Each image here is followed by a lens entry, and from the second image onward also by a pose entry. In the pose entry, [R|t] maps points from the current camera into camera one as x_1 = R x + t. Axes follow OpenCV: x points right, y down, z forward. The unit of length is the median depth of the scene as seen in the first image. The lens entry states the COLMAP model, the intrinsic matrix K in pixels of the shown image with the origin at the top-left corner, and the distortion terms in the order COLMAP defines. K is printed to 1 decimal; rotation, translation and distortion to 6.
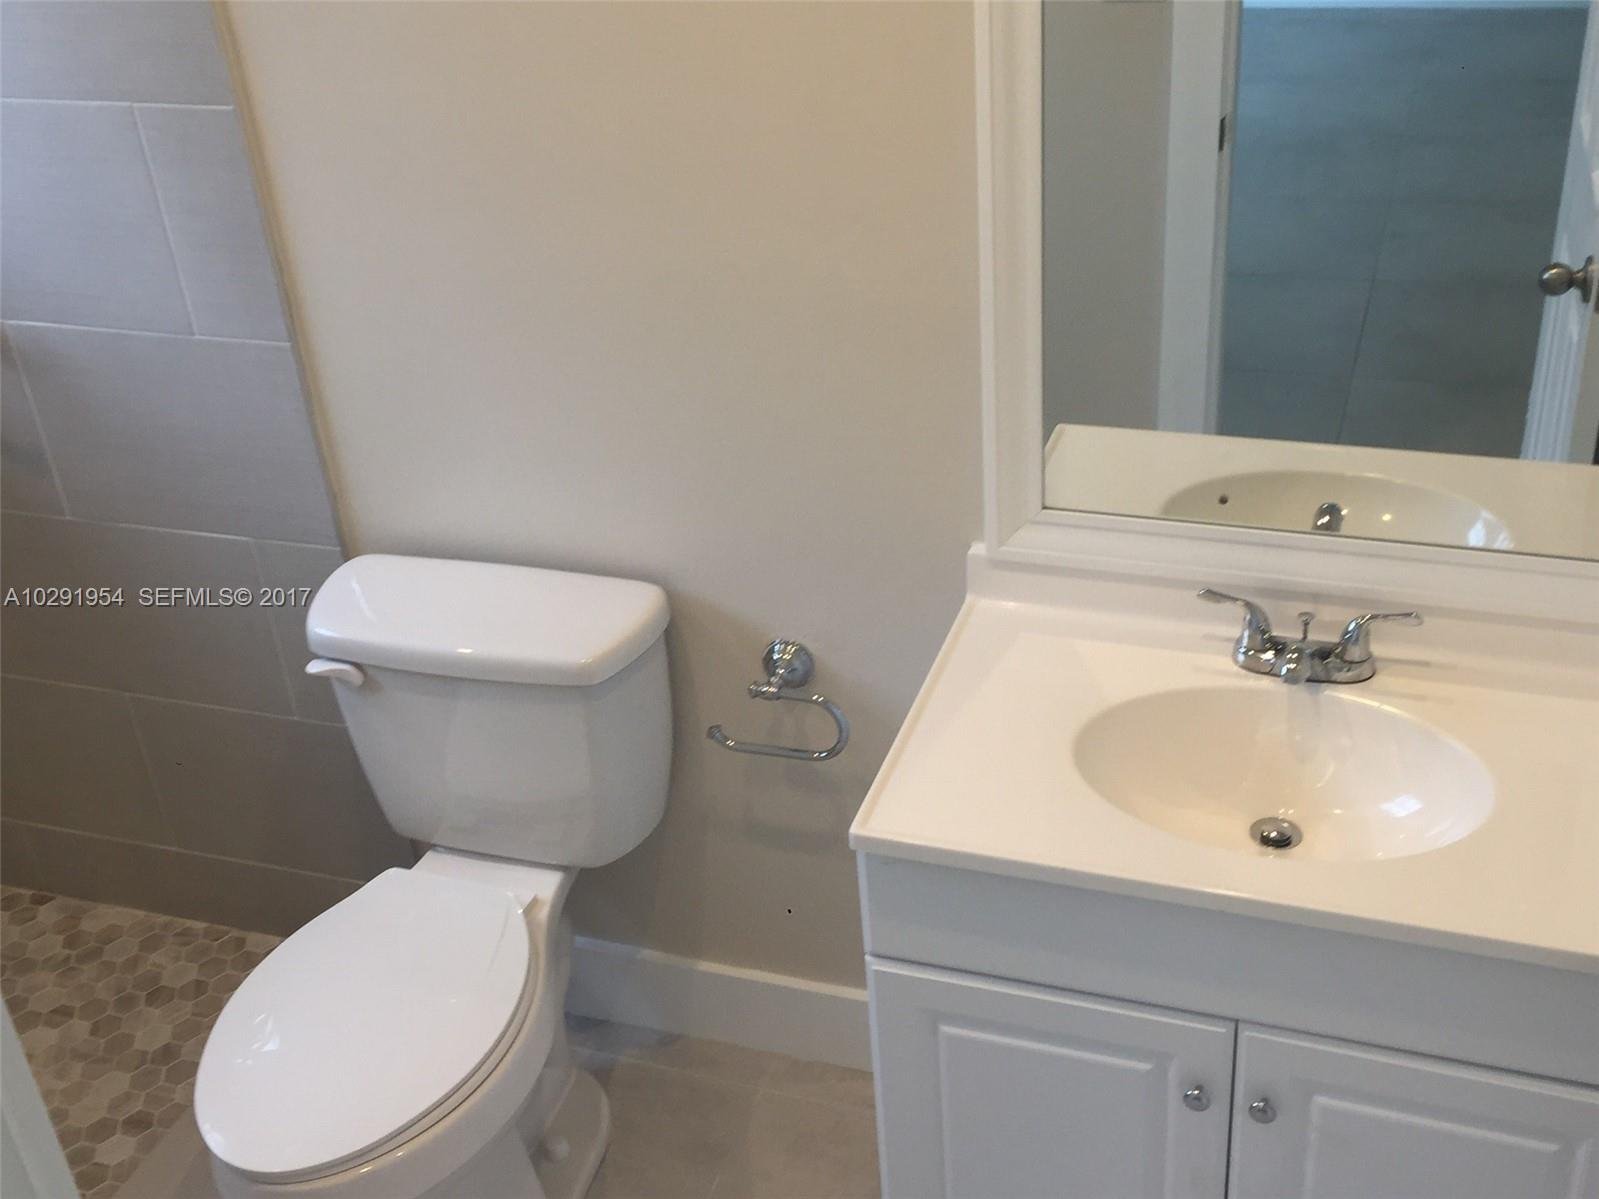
lens RADIAL K [[1813.8, 0, 802.0], [0, 1813.8, 593.2], [0, 0, 1]] dist [0.051392, 0.000000]
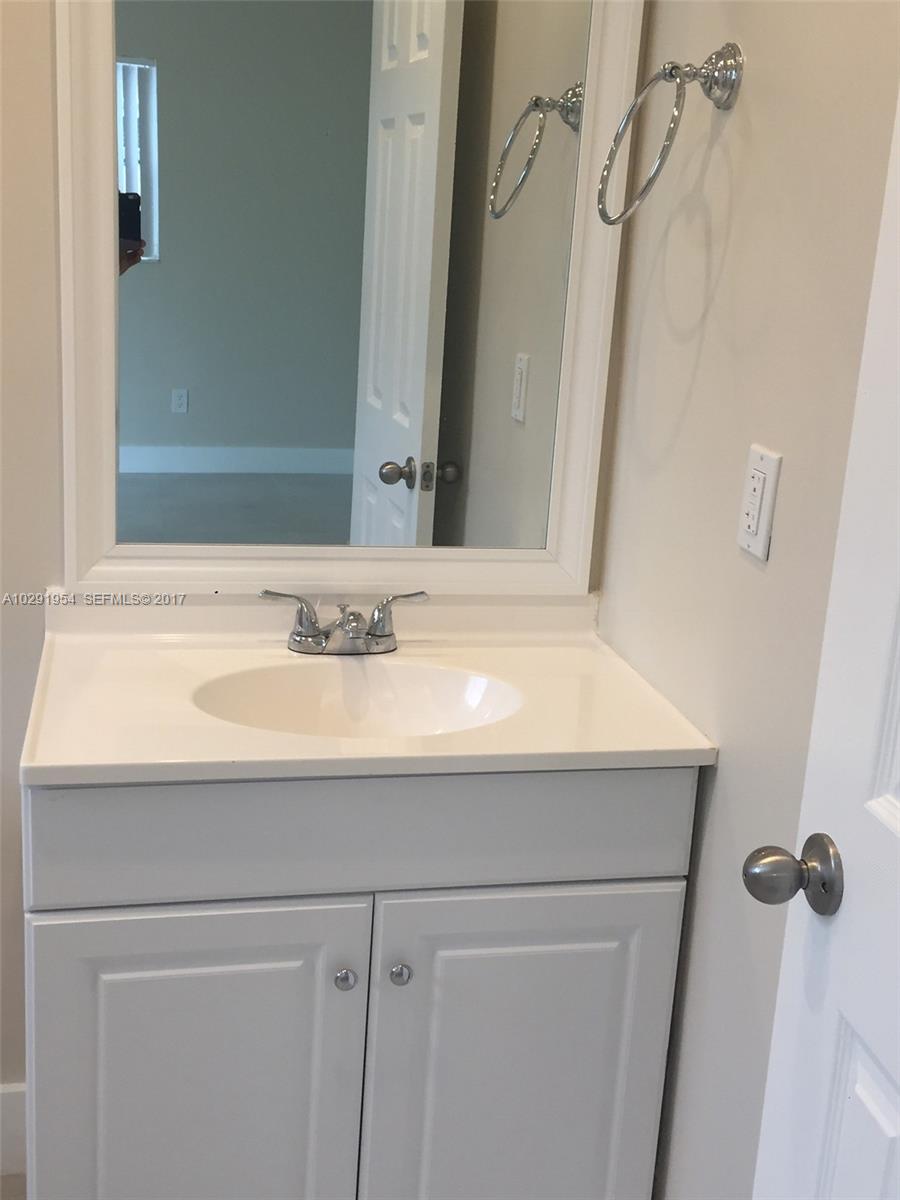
lens RADIAL K [[1361.2, 0, 456.1], [0, 1361.2, 590.3], [0, 0, 1]] dist [0.051392, 0.000000]
pose [[0.851385, -0.027341, 0.523828, -0.156676], [0.157501, 0.965885, -0.205574, 0.218367], [-0.500337, 0.257526, 0.826646, 0.189029]]
